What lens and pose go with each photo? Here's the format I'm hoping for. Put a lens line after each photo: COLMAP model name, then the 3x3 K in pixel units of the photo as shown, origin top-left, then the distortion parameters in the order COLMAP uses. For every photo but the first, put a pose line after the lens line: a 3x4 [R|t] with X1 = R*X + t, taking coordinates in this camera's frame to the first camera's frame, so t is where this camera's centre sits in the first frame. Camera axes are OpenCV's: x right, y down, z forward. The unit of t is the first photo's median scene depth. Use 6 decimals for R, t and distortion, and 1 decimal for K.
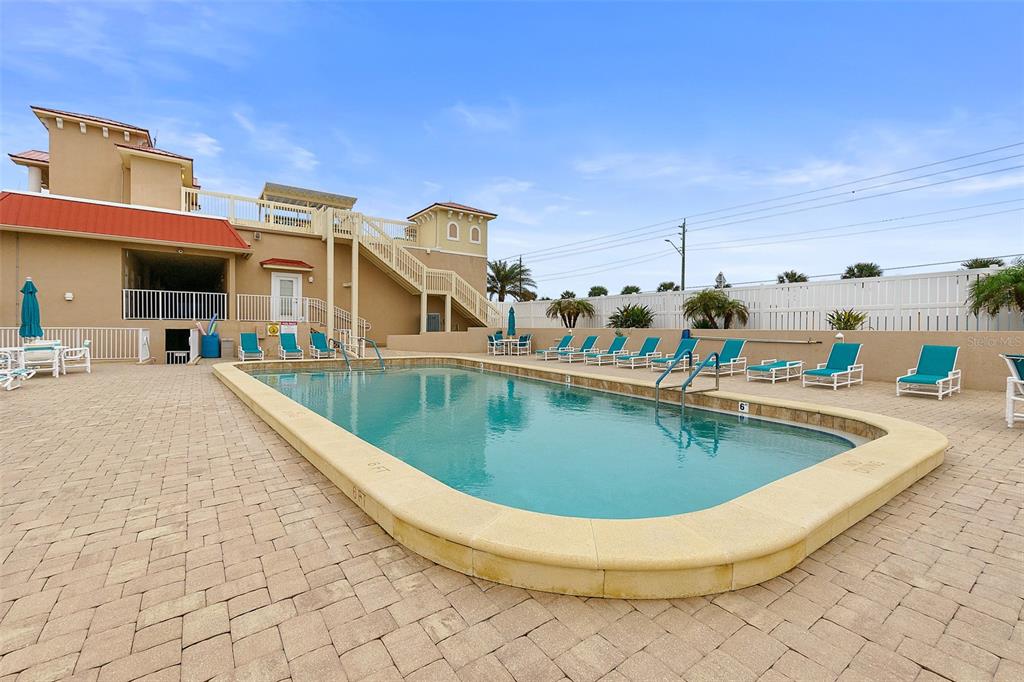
lens RADIAL K [[438.4, 0, 512.0], [0, 438.4, 341.0], [0, 0, 1]] dist [-0.012044, -0.000070]
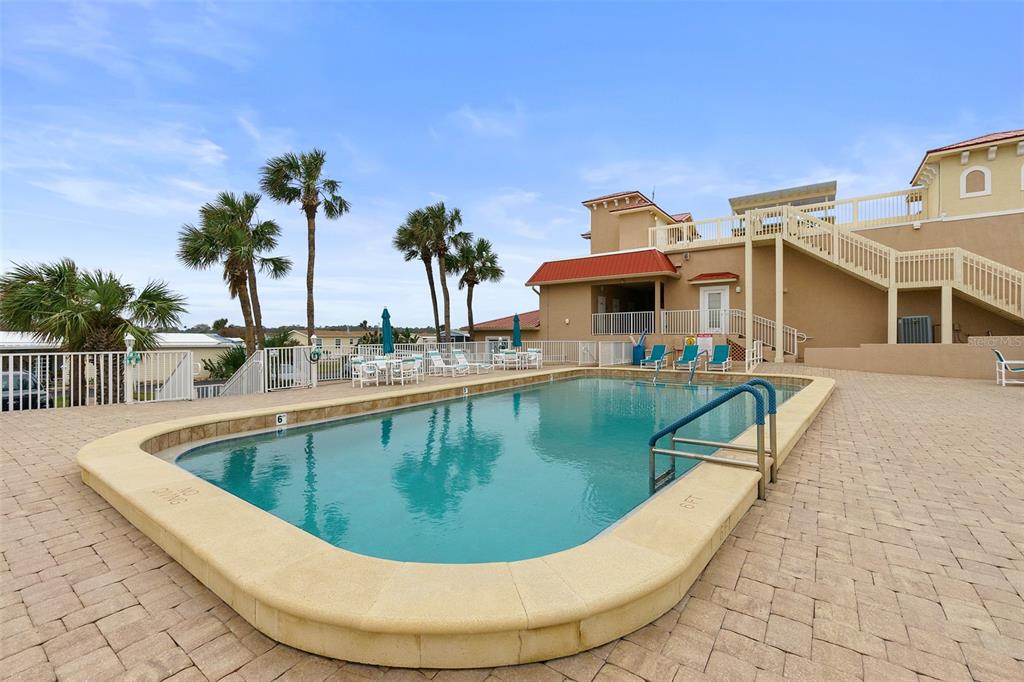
lens RADIAL K [[442.0, 0, 512.0], [0, 442.0, 341.0], [0, 0, 1]] dist [0.007909, -0.000148]
pose [[0.327947, -0.011157, -0.944630, 0.302046], [-0.023529, 0.999524, -0.019974, 0.003589], [0.944403, 0.028777, 0.327528, 0.219272]]
